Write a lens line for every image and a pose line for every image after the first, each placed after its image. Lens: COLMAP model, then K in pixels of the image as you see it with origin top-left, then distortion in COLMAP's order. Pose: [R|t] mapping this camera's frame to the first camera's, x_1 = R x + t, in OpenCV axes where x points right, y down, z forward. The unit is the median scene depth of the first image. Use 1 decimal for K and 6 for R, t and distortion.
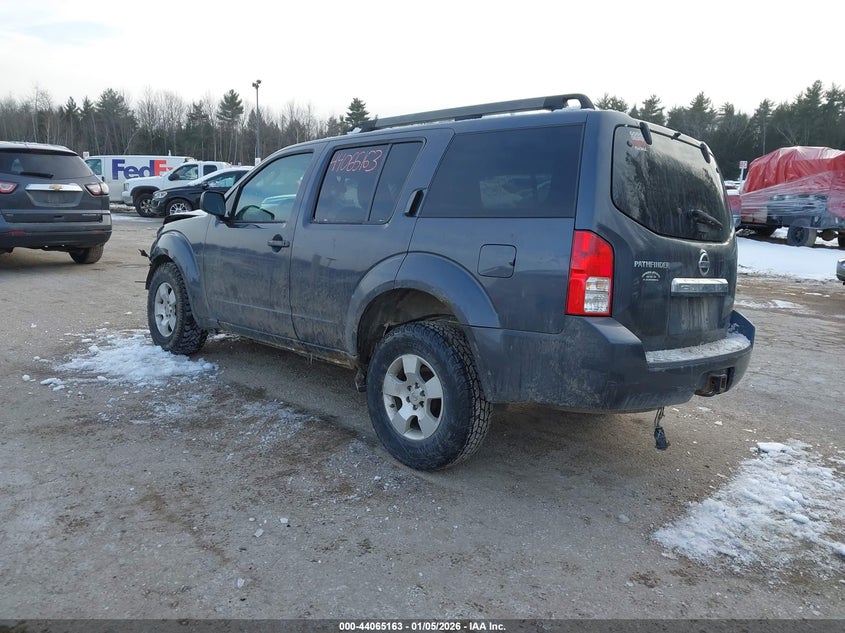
lens RADIAL K [[661.8, 0, 422.5], [0, 661.8, 316.5], [0, 0, 1]] dist [0.008204, 0.003790]
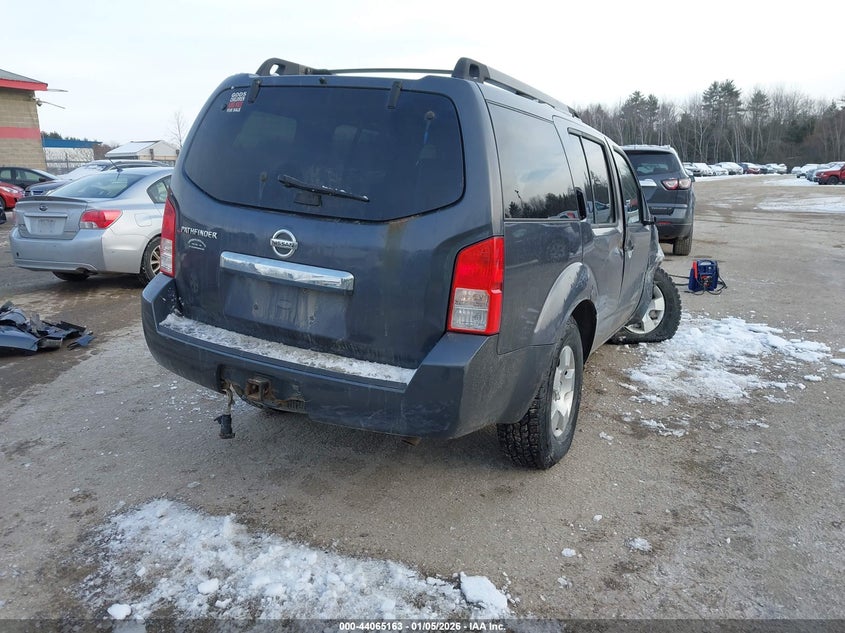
lens RADIAL K [[652.7, 0, 422.5], [0, 652.7, 316.5], [0, 0, 1]] dist [-0.013765, -0.006141]
pose [[0.321600, 0.168647, -0.931736, 1.086895], [-0.173534, 0.977842, 0.117095, -0.101267], [0.930838, 0.124030, 0.343740, 0.802572]]
